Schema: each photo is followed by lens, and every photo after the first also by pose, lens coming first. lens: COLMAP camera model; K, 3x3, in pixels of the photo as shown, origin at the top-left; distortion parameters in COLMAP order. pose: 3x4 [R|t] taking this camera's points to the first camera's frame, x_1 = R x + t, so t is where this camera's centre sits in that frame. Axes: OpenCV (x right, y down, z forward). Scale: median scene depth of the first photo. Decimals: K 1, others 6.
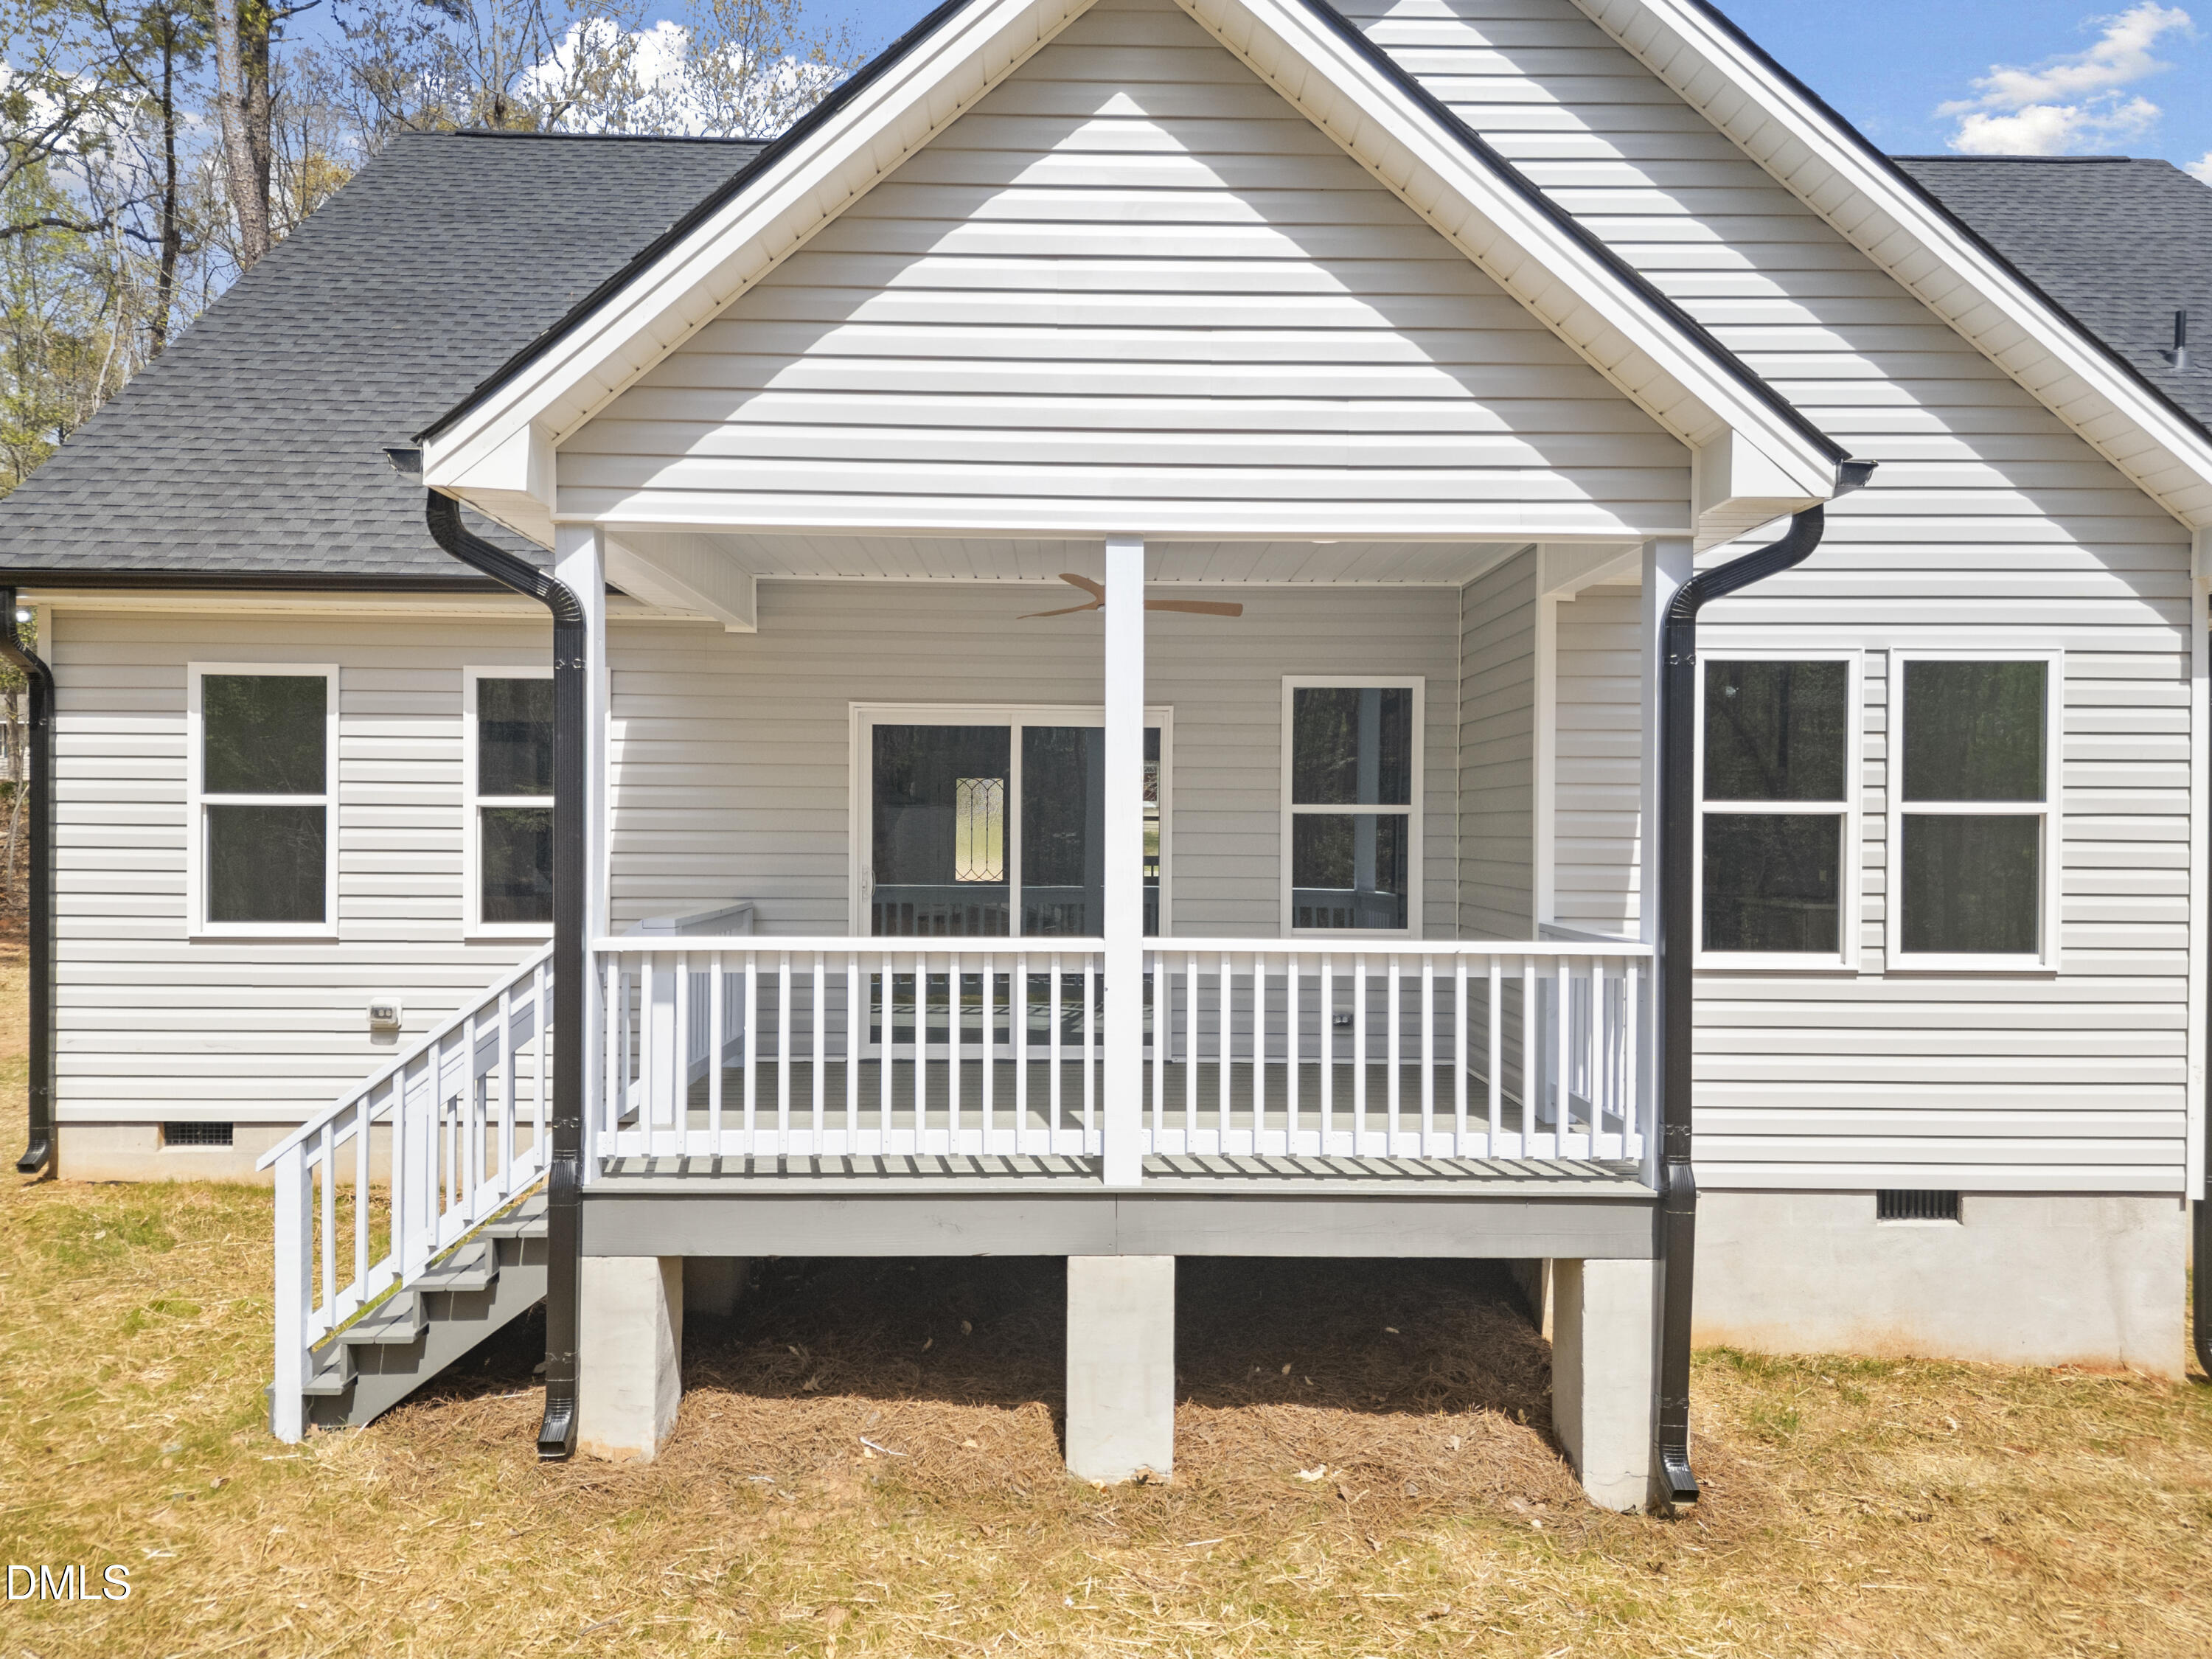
lens RADIAL K [[1516.5, 0, 1106.7], [0, 1516.5, 829.1], [0, 0, 1]] dist [0.008740, 0.000931]
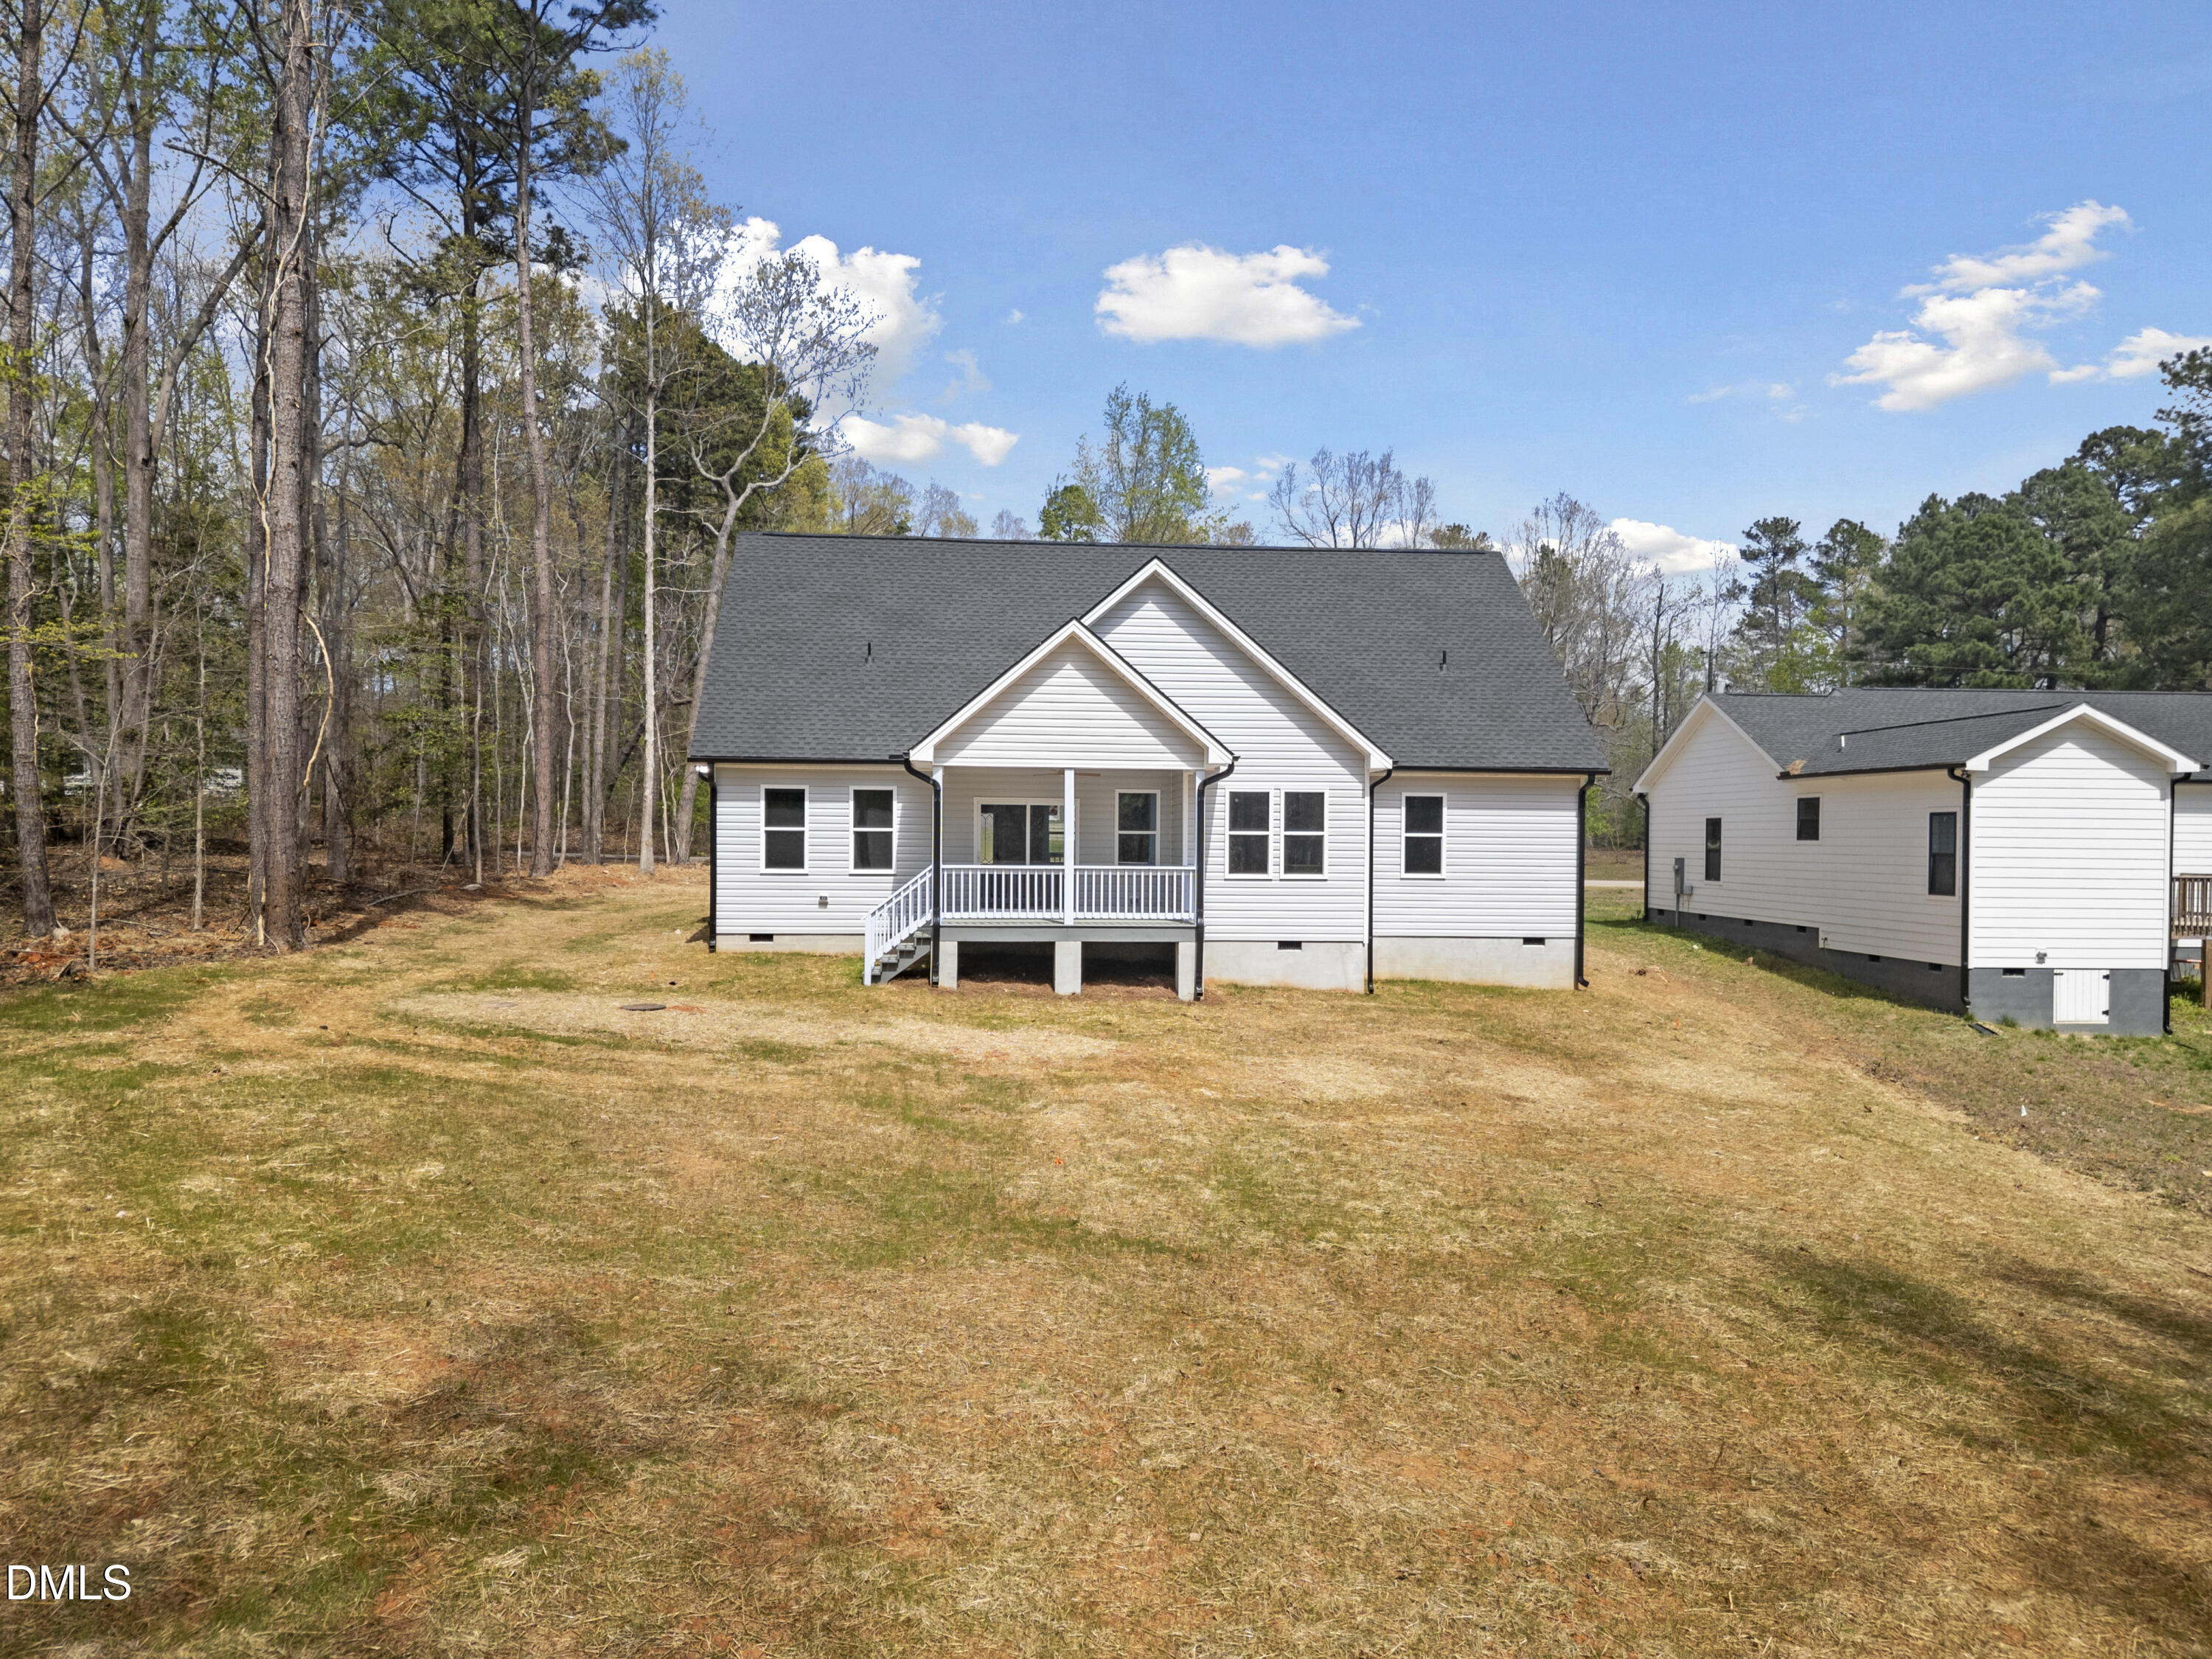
lens RADIAL K [[1516.5, 0, 1105.6], [0, 1516.5, 829.7], [0, 0, 1]] dist [0.008740, 0.000931]
pose [[0.997609, 0.001555, 0.069095, -0.167755], [-0.001236, 0.999988, -0.004669, -0.005600], [-0.069102, 0.004572, 0.997599, -2.994686]]
